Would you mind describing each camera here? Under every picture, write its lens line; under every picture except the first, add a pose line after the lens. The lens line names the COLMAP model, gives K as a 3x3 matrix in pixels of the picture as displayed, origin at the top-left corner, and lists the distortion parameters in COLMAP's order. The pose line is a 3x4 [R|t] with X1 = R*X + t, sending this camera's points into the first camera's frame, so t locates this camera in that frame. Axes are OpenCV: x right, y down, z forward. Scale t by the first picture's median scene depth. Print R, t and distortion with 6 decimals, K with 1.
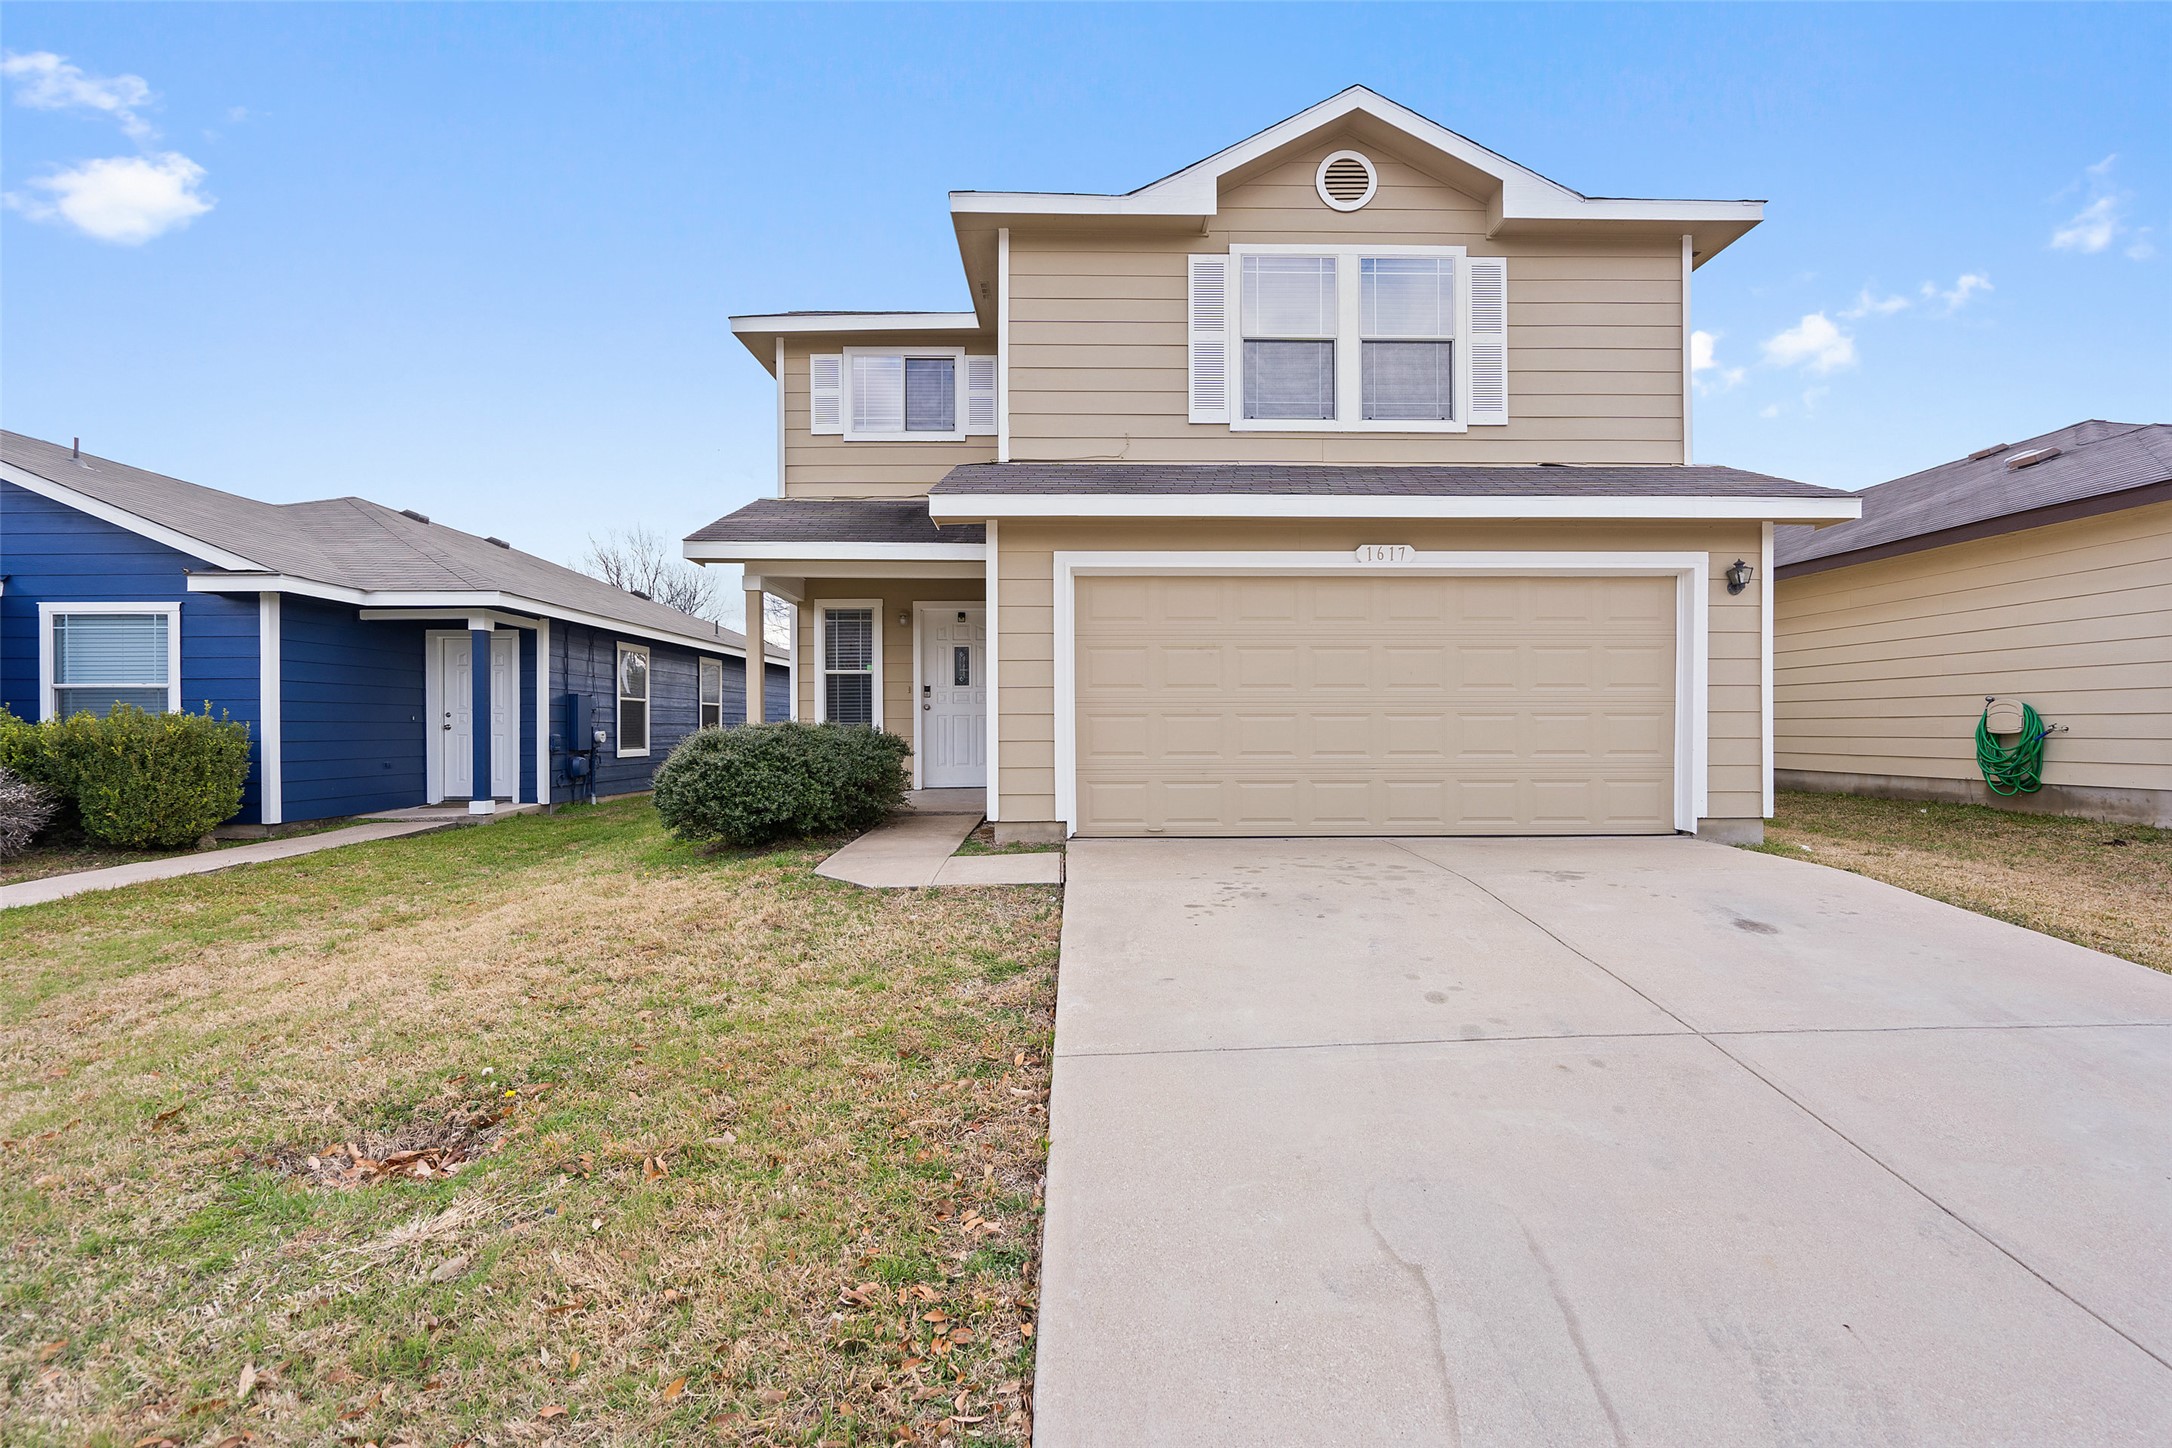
lens RADIAL K [[997.8, 0, 1120.6], [0, 997.8, 728.8], [0, 0, 1]] dist [-0.005706, 0.003535]
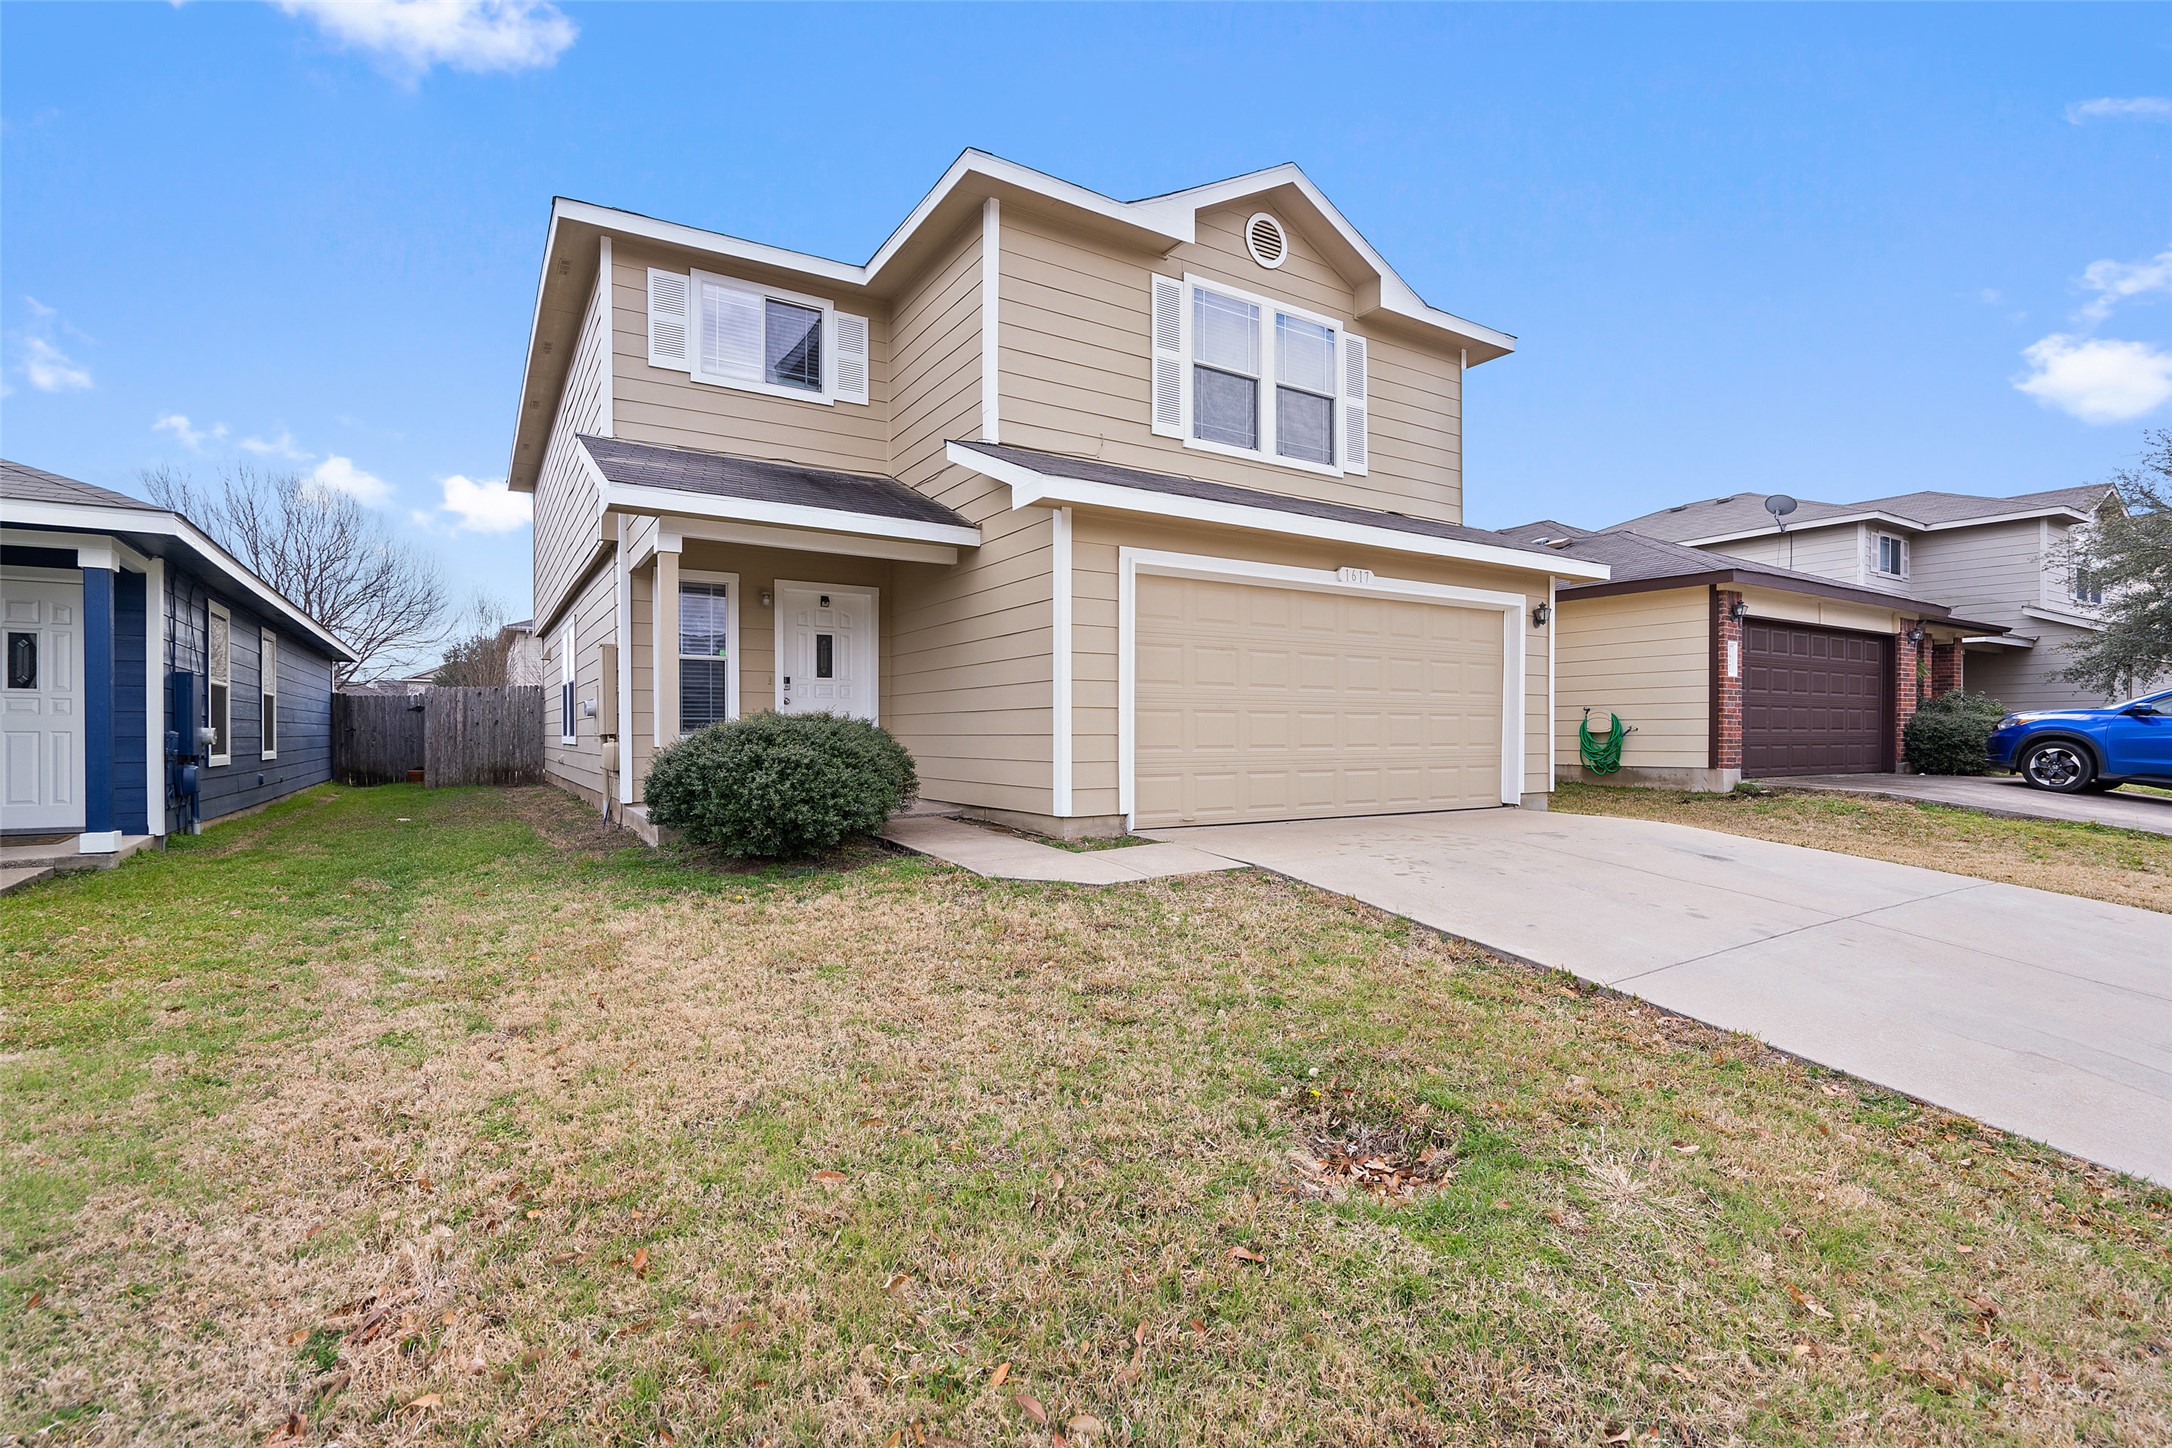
lens RADIAL K [[997.8, 0, 1141.2], [0, 997.8, 738.3], [0, 0, 1]] dist [-0.005706, 0.003535]
pose [[0.852624, -0.000620, 0.522524, -0.485416], [-0.000352, 0.999998, 0.001760, 0.011773], [-0.522525, -0.001685, 0.852623, 0.110774]]
